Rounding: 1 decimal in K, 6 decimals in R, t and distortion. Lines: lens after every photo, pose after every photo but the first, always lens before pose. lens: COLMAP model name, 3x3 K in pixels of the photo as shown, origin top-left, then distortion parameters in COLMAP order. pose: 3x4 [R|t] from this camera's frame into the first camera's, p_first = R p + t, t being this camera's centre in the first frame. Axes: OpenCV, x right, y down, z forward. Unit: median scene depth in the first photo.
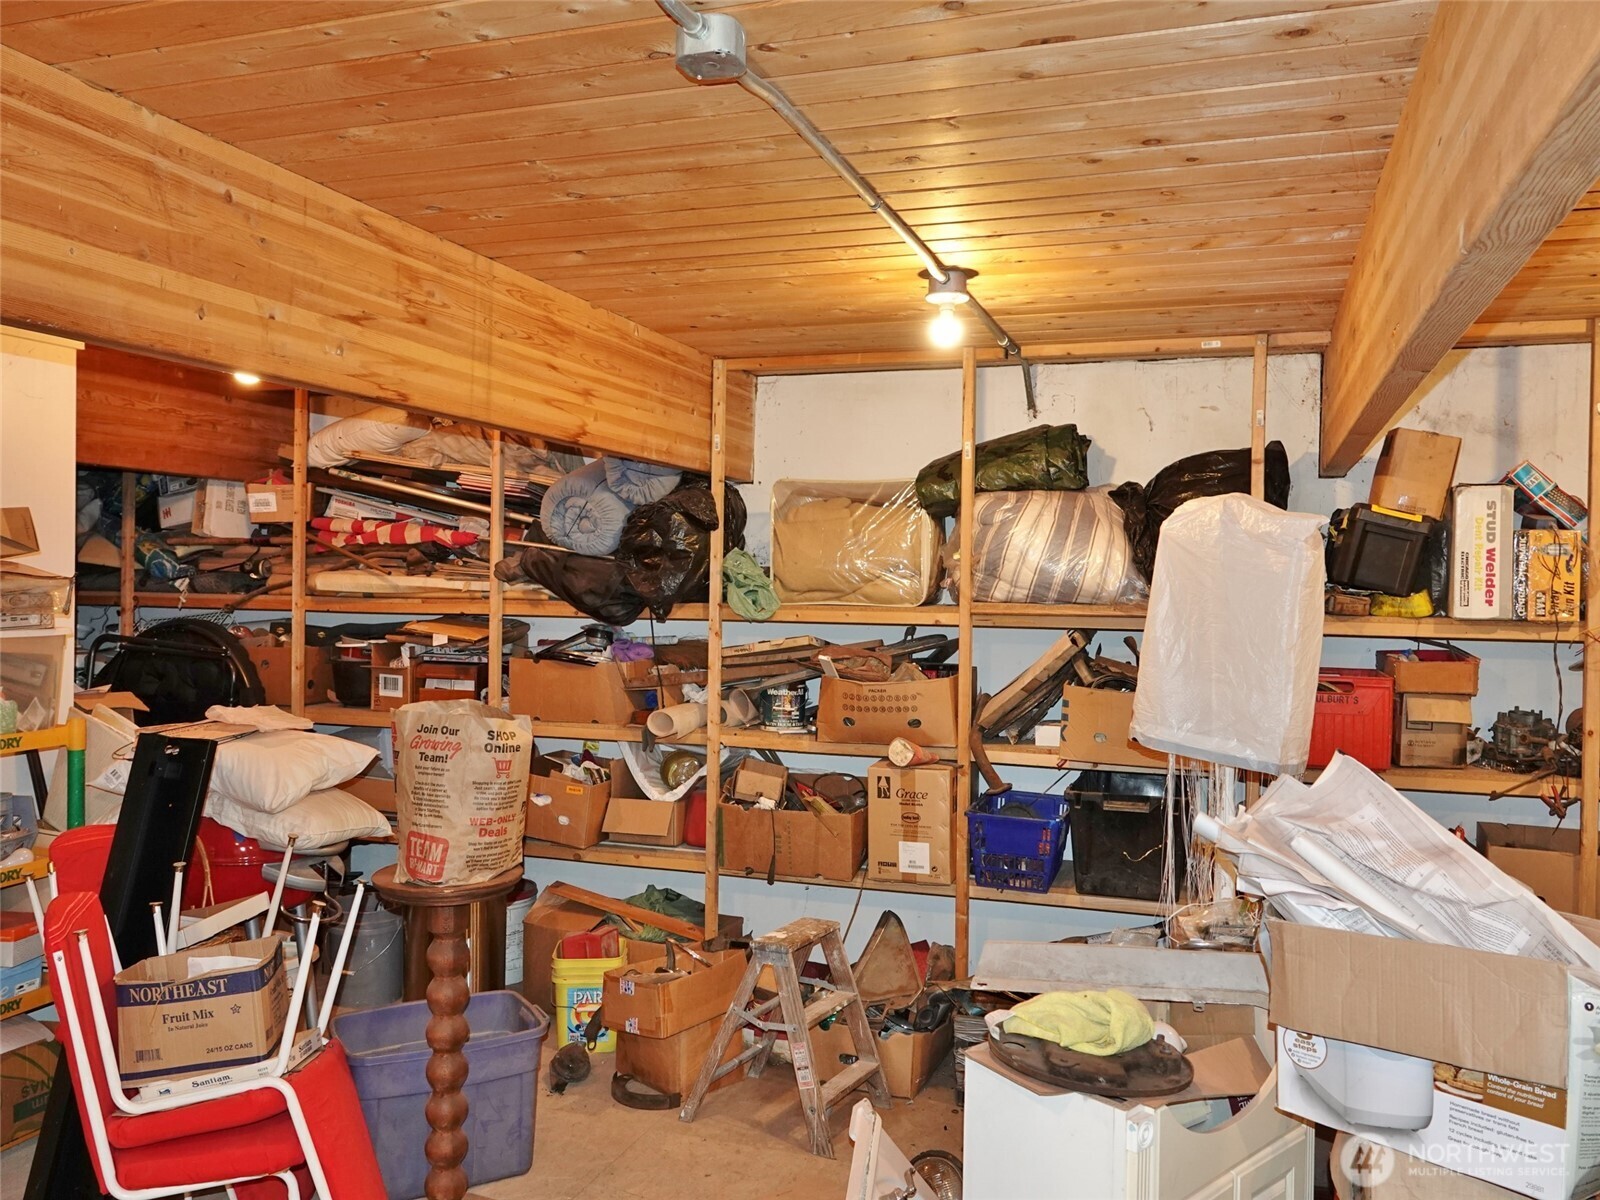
lens RADIAL K [[1252.7, 0, 791.5], [0, 1252.7, 592.2], [0, 0, 1]] dist [0.006562, -0.001356]
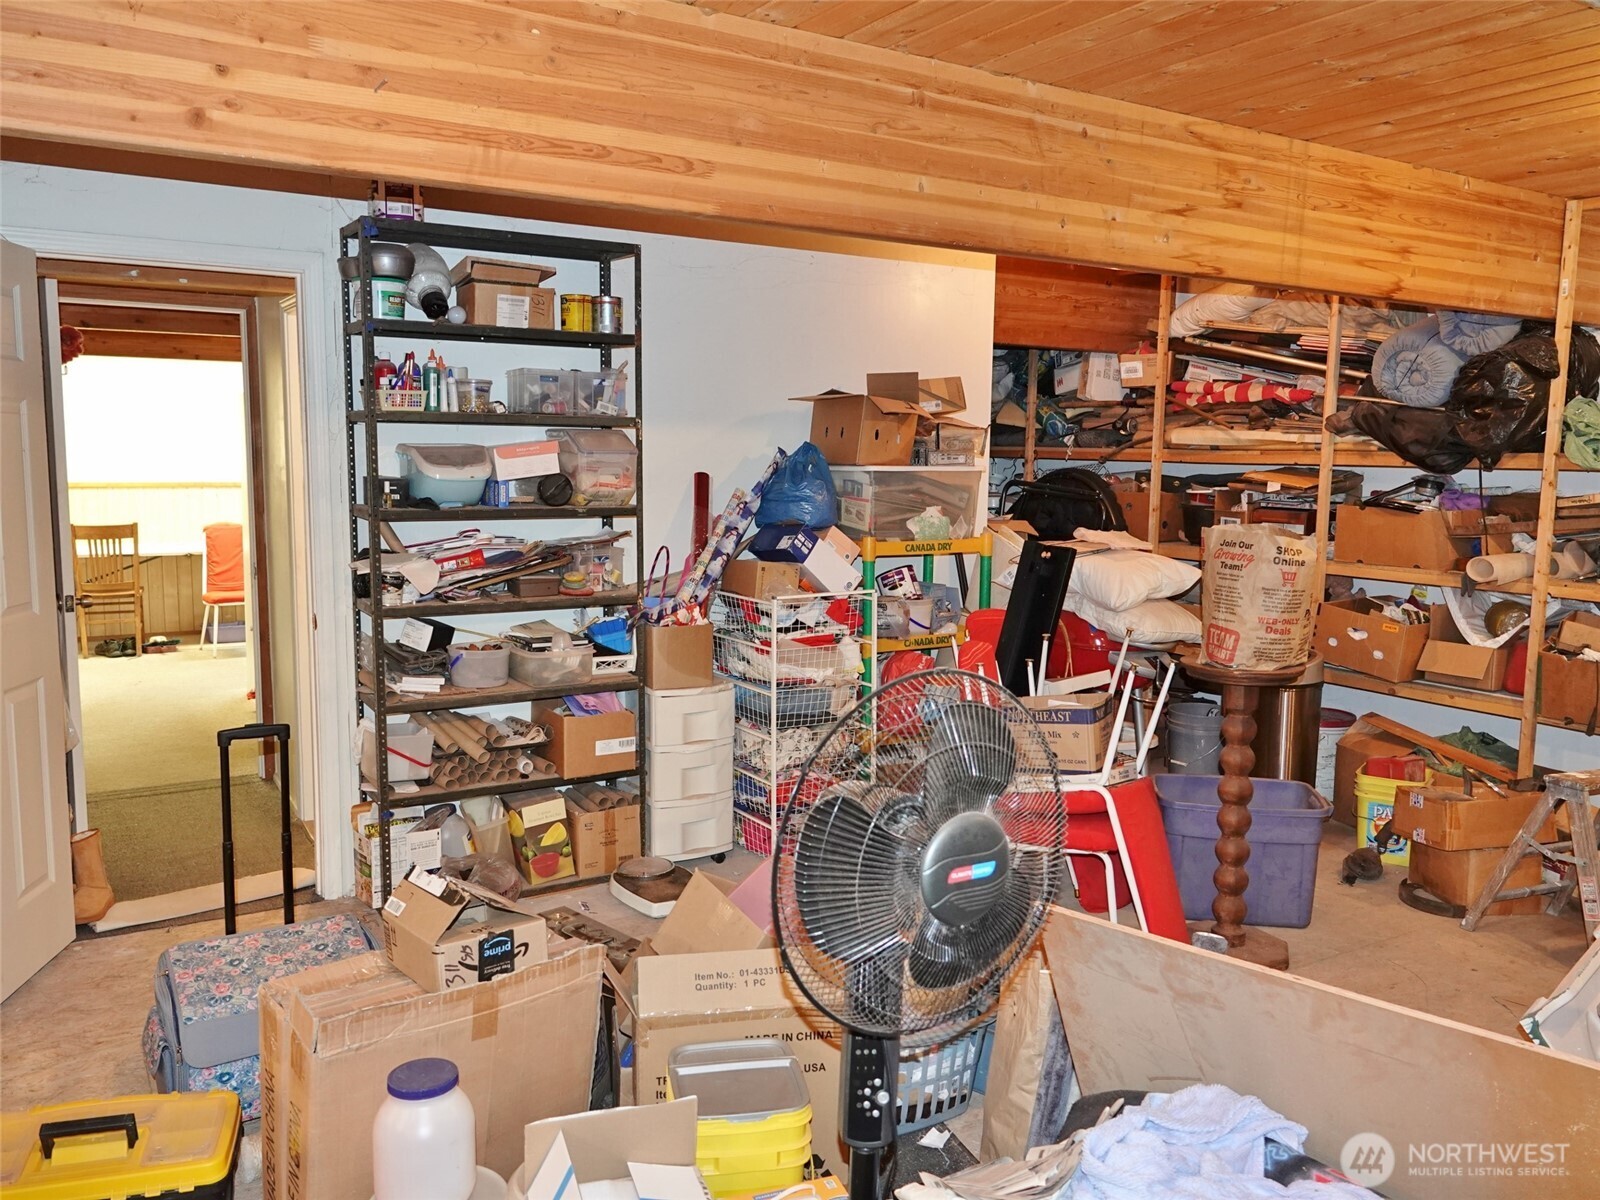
lens RADIAL K [[1252.7, 0, 806.1], [0, 1252.7, 594.6], [0, 0, 1]] dist [0.006562, -0.001356]
pose [[0.778781, 0.072742, -0.623064, 0.128111], [-0.010949, 0.994679, 0.102441, 0.029941], [0.627201, -0.072957, 0.775433, -0.179702]]
